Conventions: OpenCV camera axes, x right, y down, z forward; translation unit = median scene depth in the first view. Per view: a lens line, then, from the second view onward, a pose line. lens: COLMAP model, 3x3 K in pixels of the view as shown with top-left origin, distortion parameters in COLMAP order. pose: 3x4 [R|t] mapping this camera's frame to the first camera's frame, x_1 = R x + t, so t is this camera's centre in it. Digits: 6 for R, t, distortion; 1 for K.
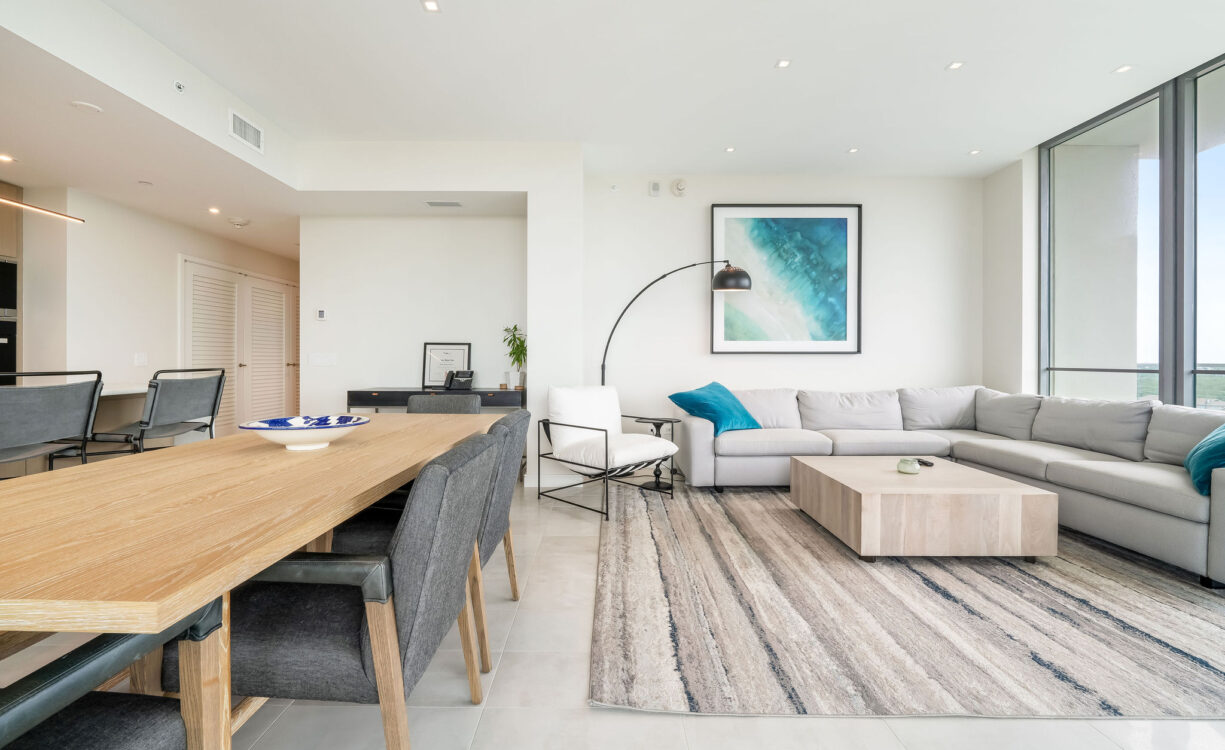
lens RADIAL K [[506.8, 0, 601.7], [0, 506.8, 361.8], [0, 0, 1]] dist [-0.007724, -0.001369]
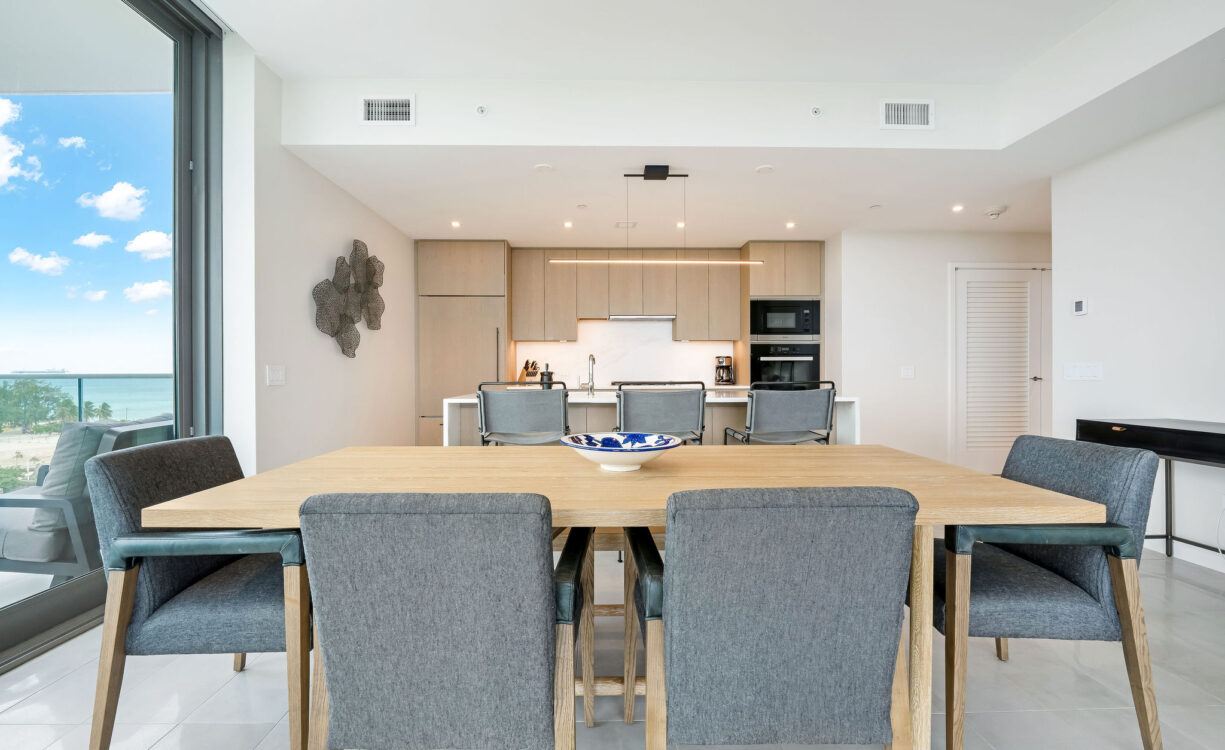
lens RADIAL K [[506.8, 0, 606.8], [0, 506.8, 376.5], [0, 0, 1]] dist [-0.007724, -0.001369]
pose [[0.017582, 0.005383, -0.999831, 0.099710], [-0.000733, 0.999985, 0.005371, -0.000870], [0.999845, 0.000639, 0.017586, 0.264712]]
